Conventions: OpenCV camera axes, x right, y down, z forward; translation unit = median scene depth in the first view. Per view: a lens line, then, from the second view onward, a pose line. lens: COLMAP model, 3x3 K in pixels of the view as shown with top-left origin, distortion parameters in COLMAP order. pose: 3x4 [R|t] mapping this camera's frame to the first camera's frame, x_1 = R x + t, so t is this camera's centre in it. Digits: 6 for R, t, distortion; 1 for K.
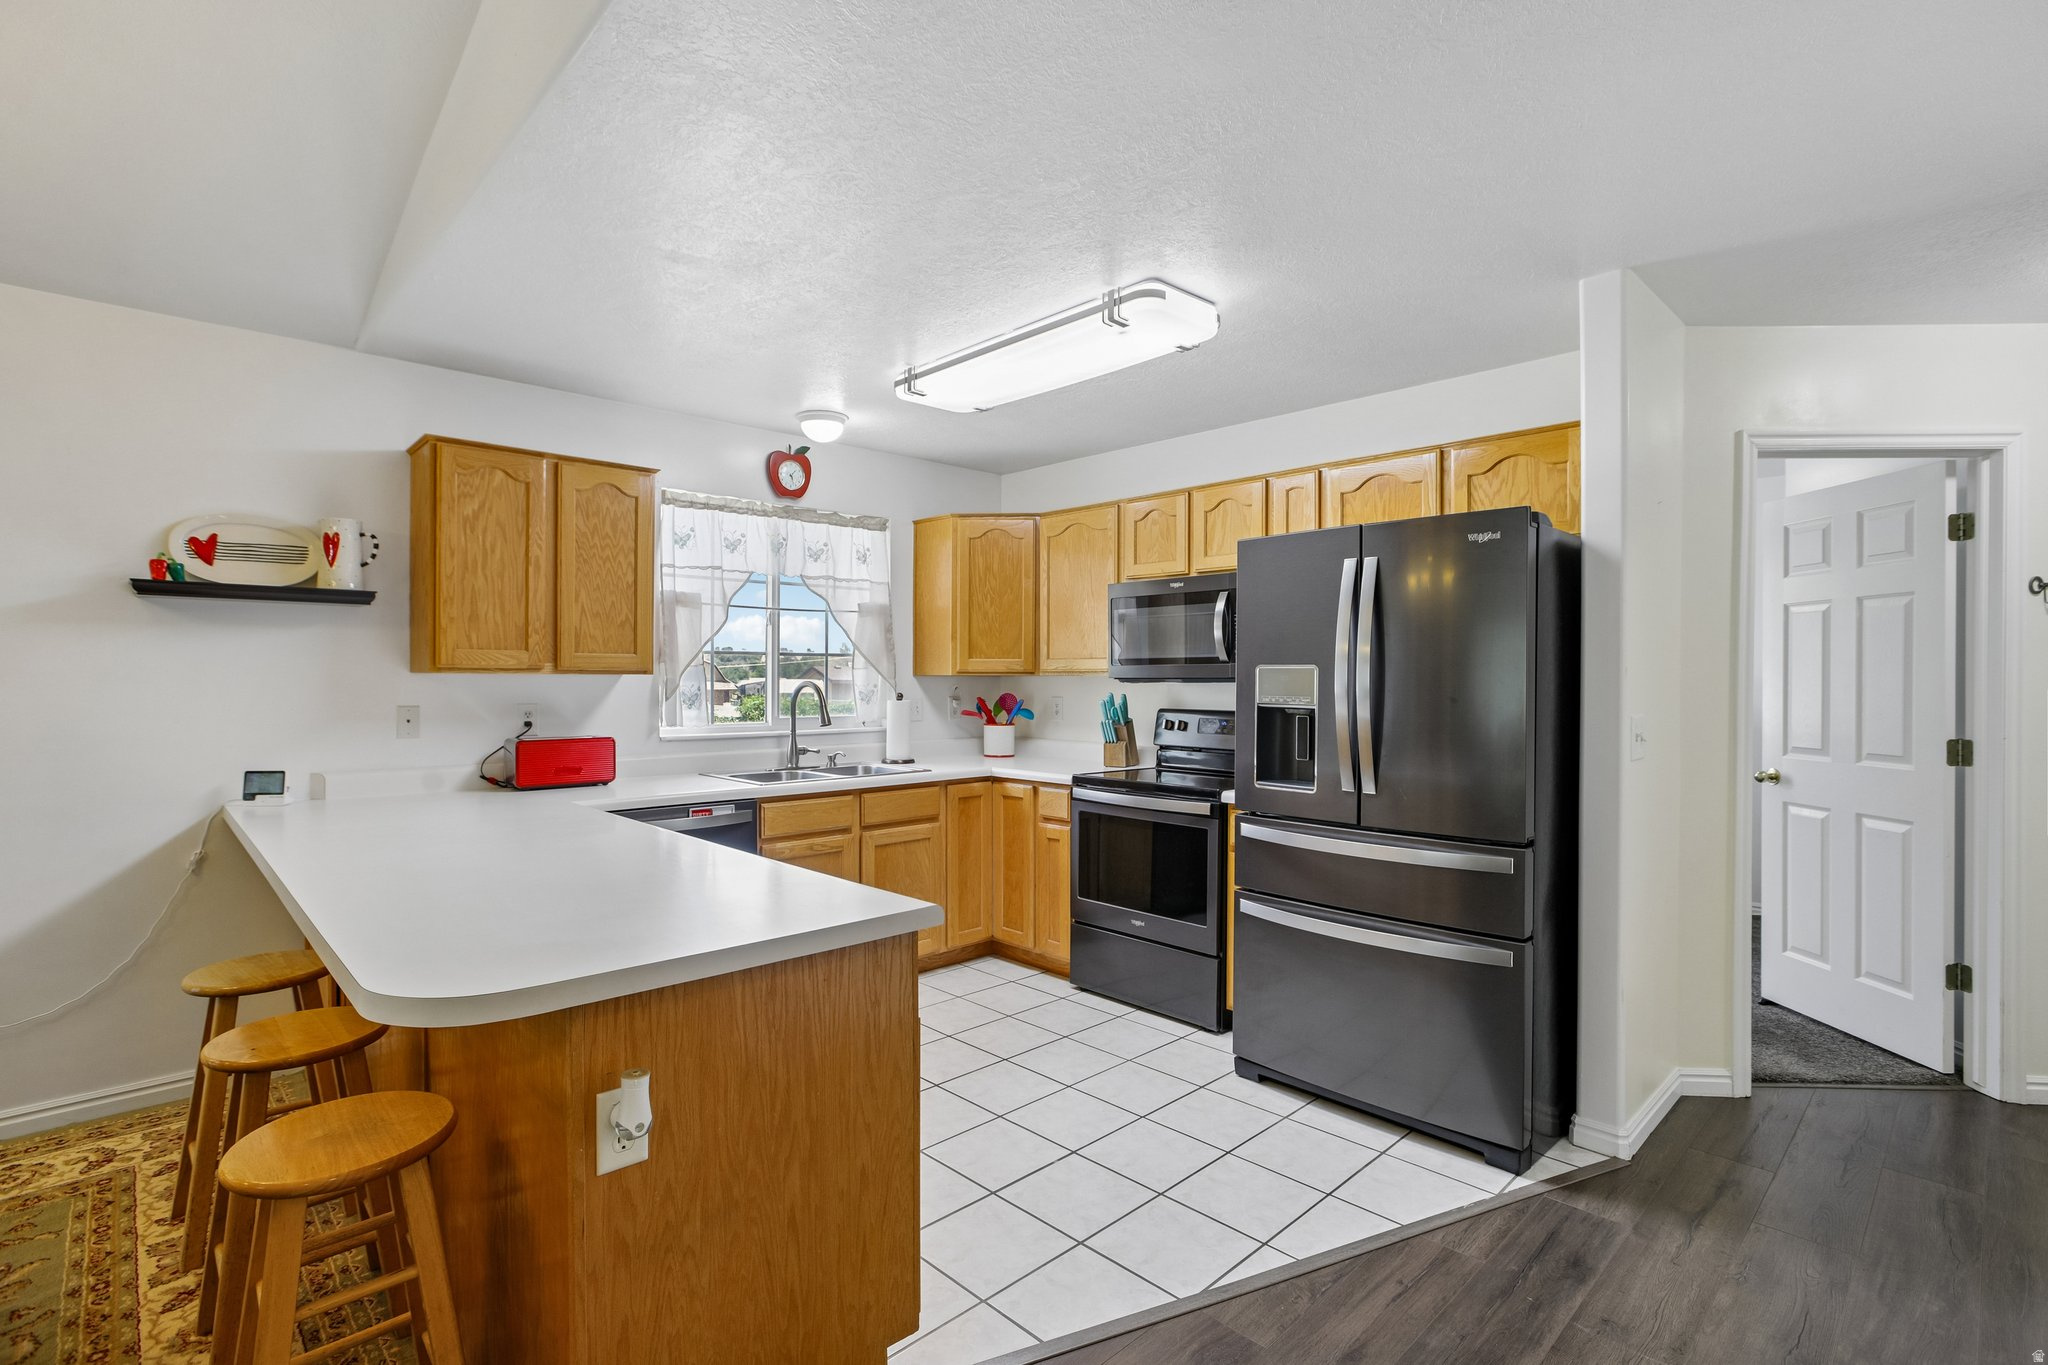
lens RADIAL K [[956.4, 0, 1020.4], [0, 956.4, 686.7], [0, 0, 1]] dist [-0.034165, 0.018658]
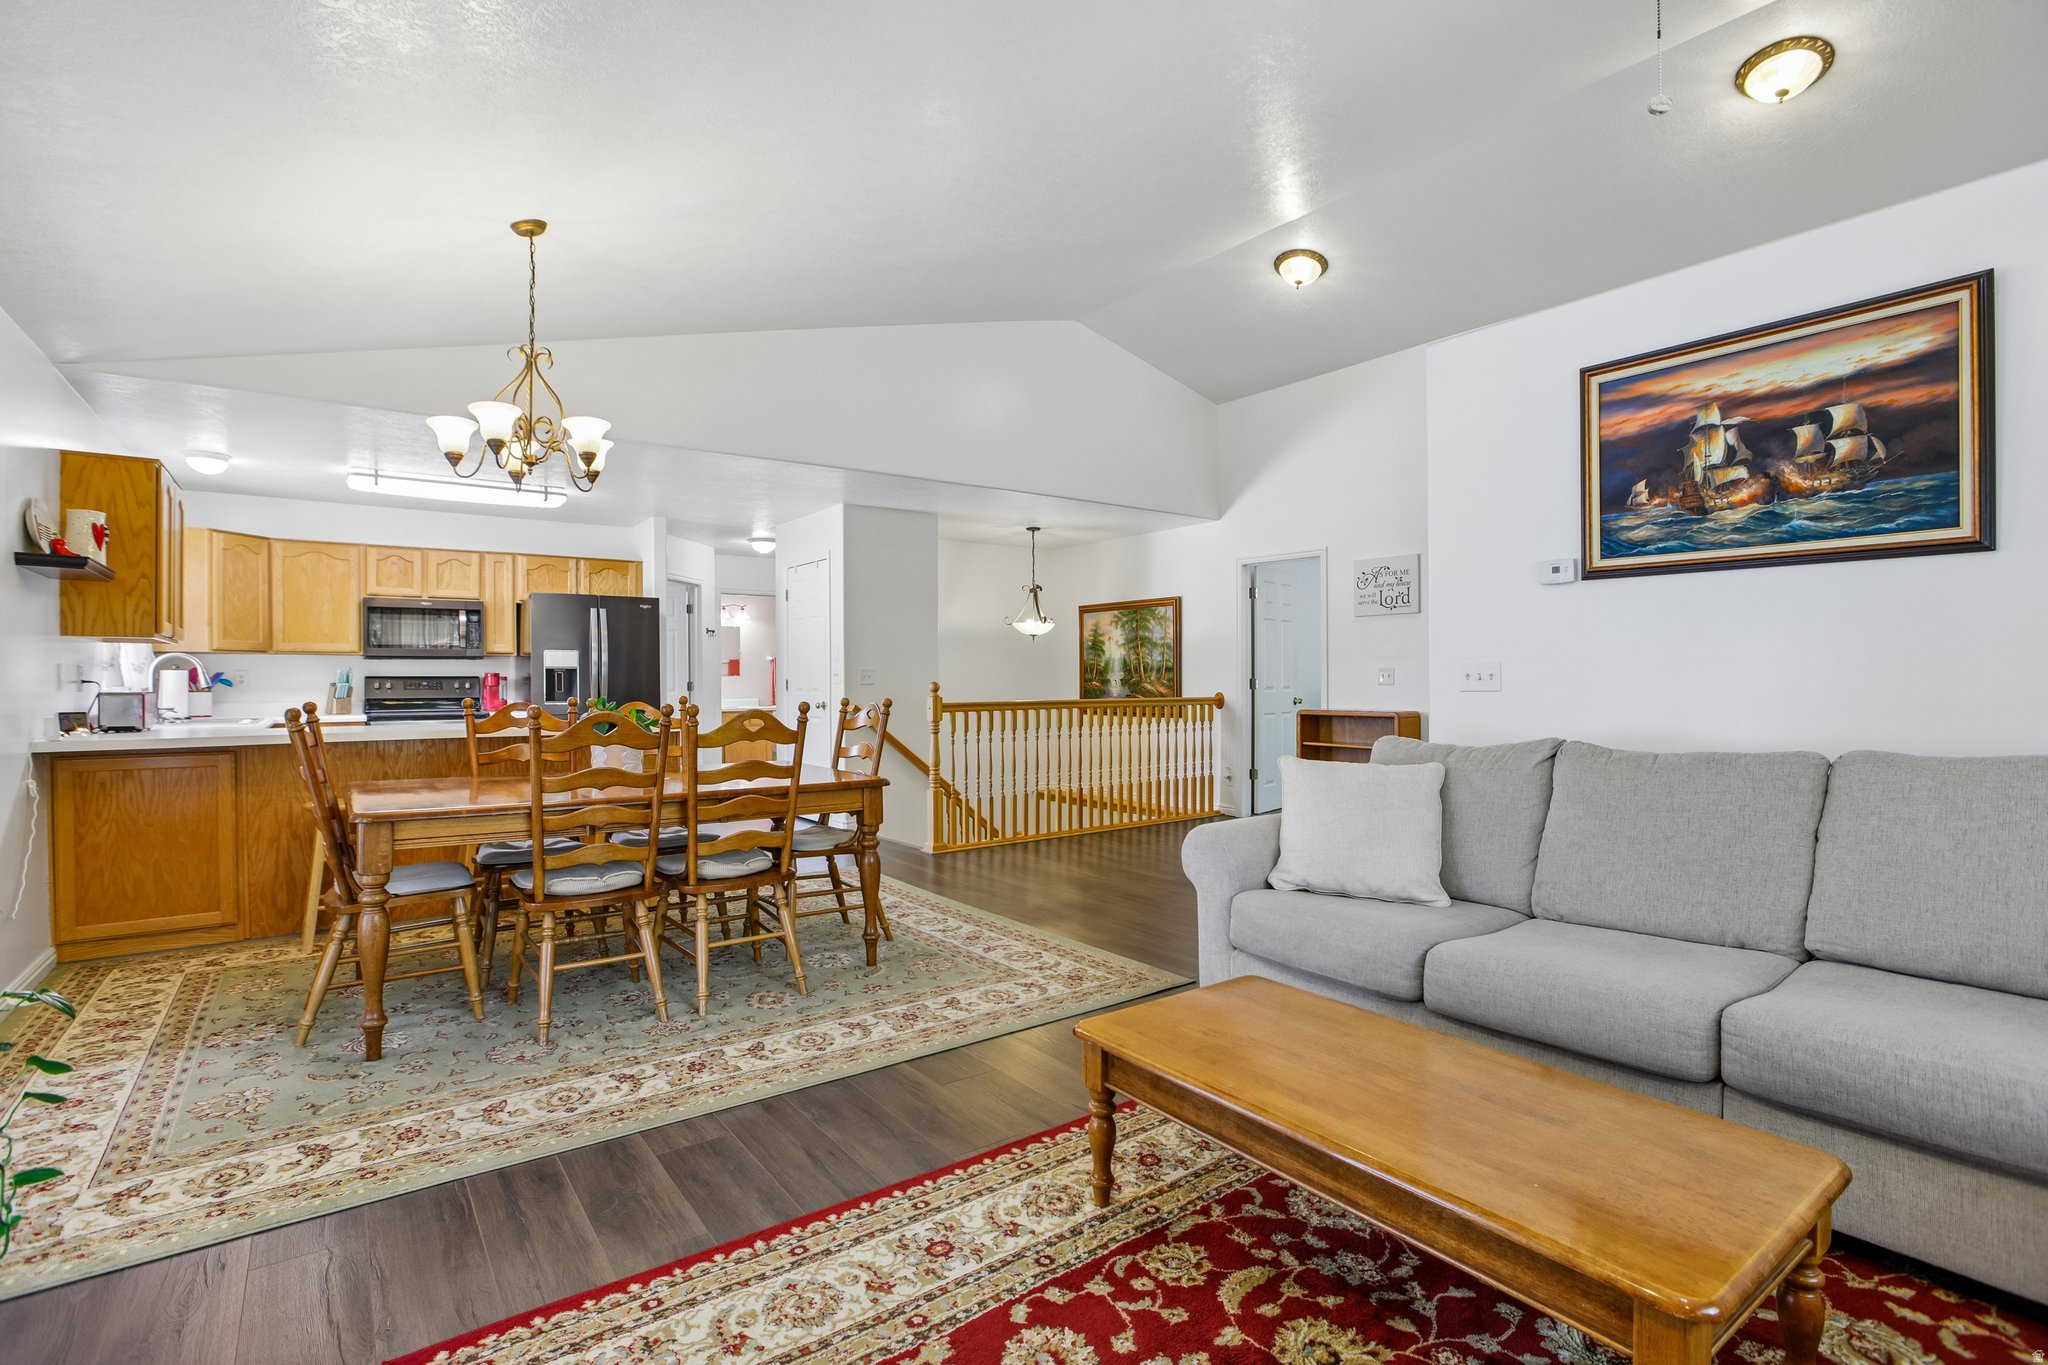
lens RADIAL K [[967.3, 0, 1019.4], [0, 967.3, 686.8], [0, 0, 1]] dist [-0.046259, 0.021182]
pose [[0.120831, -0.009197, 0.992631, -1.518807], [0.014950, 0.999861, 0.007444, 0.052735], [-0.992561, 0.013940, 0.120952, -0.308572]]
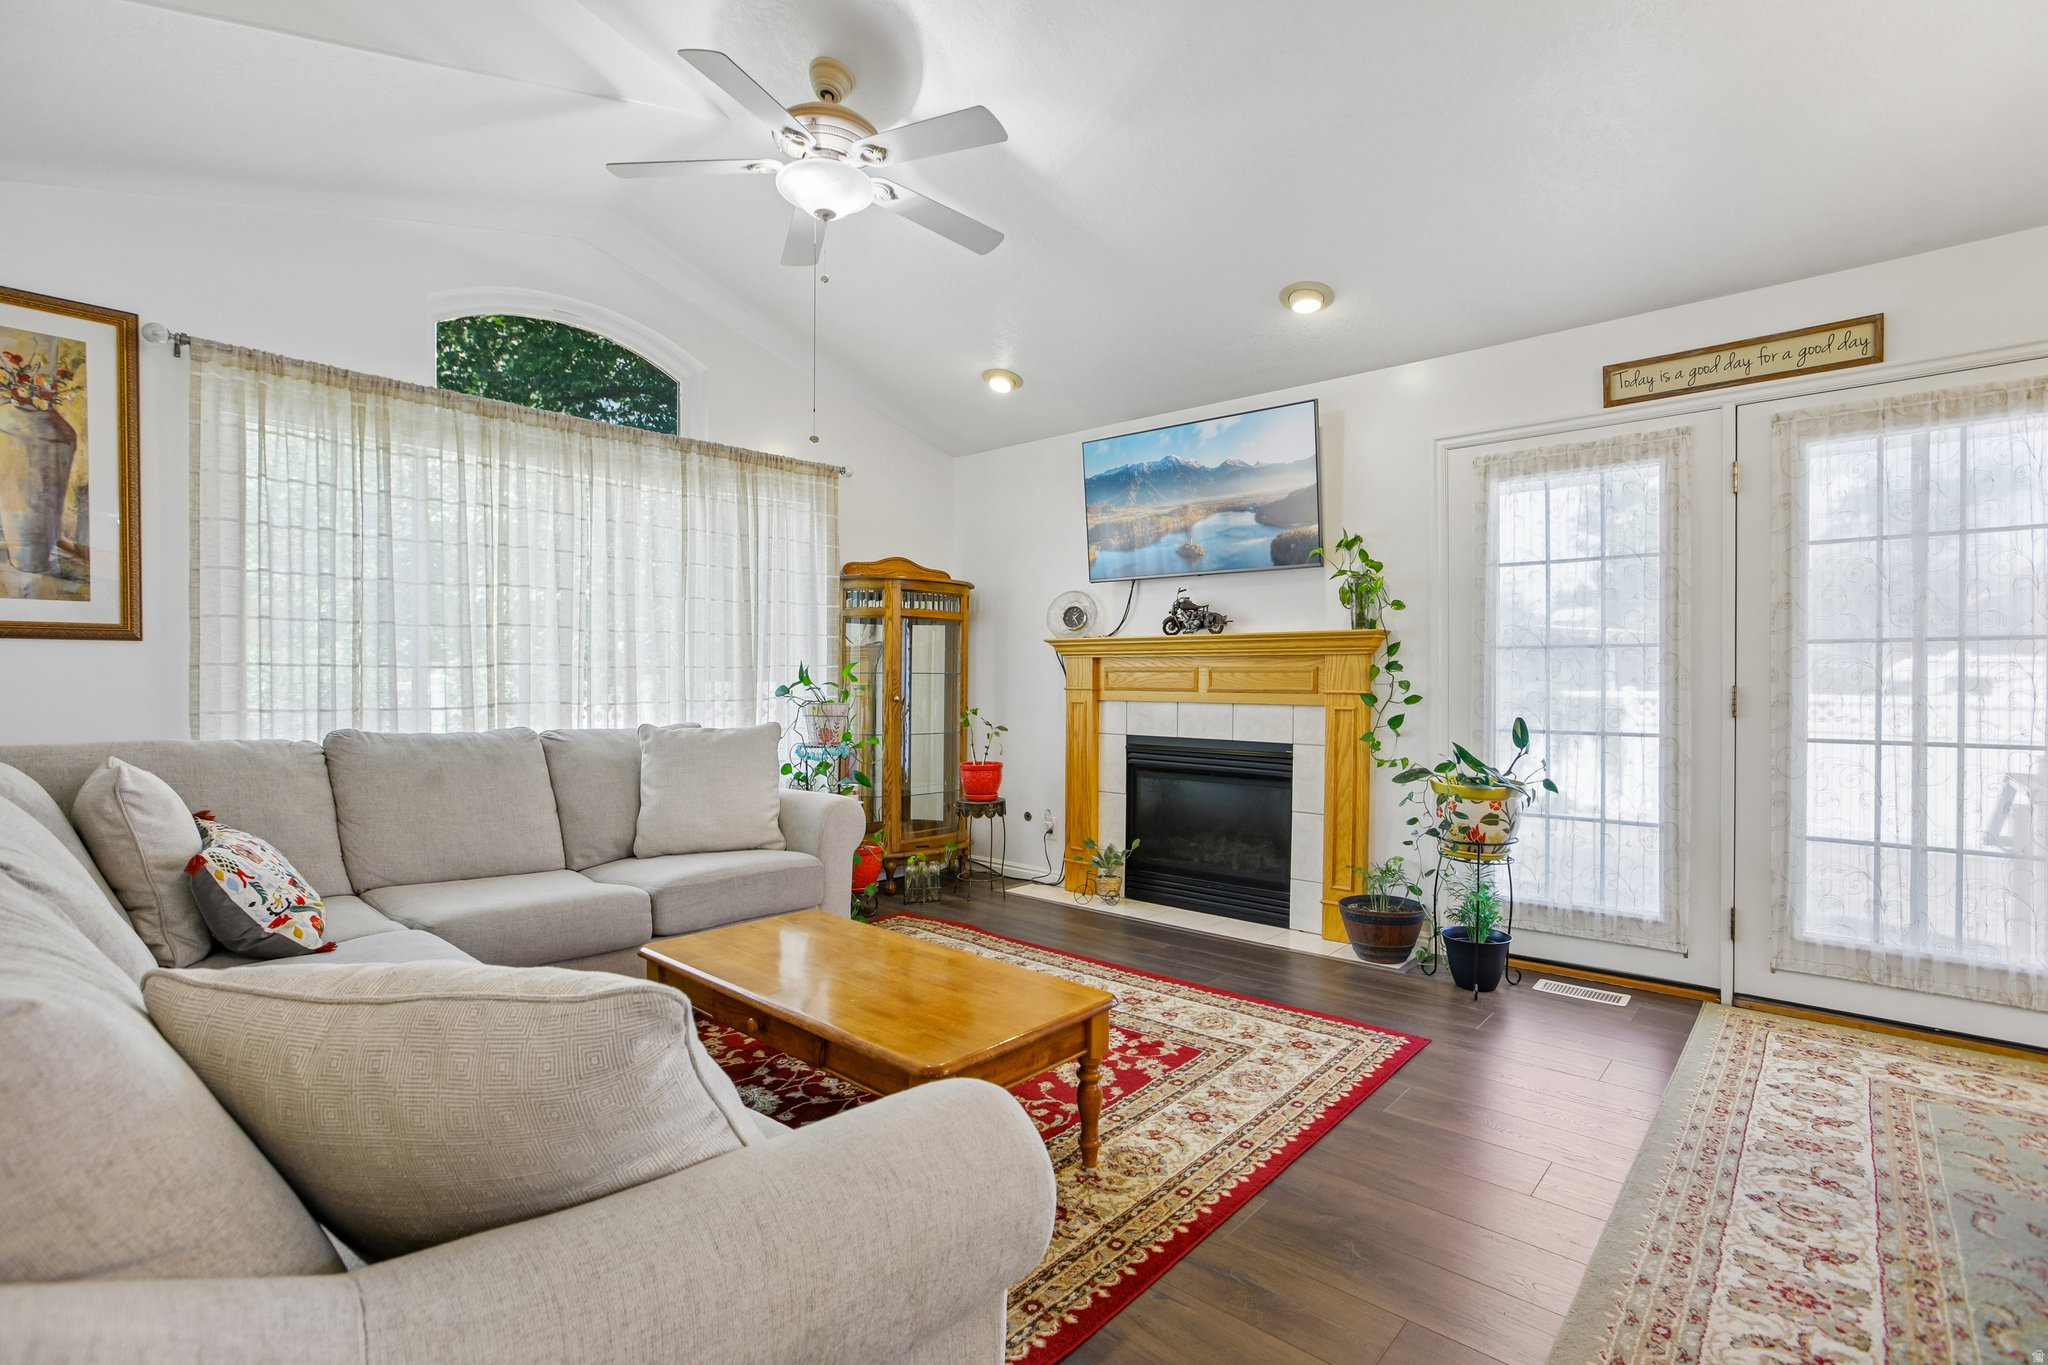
lens RADIAL K [[956.4, 0, 1020.4], [0, 956.4, 686.7], [0, 0, 1]] dist [-0.034165, 0.018658]
pose [[0.084639, 0.010203, -0.996359, -0.364036], [-0.012247, 0.999883, 0.009199, 0.057208], [0.996336, 0.011424, 0.084754, -0.382375]]
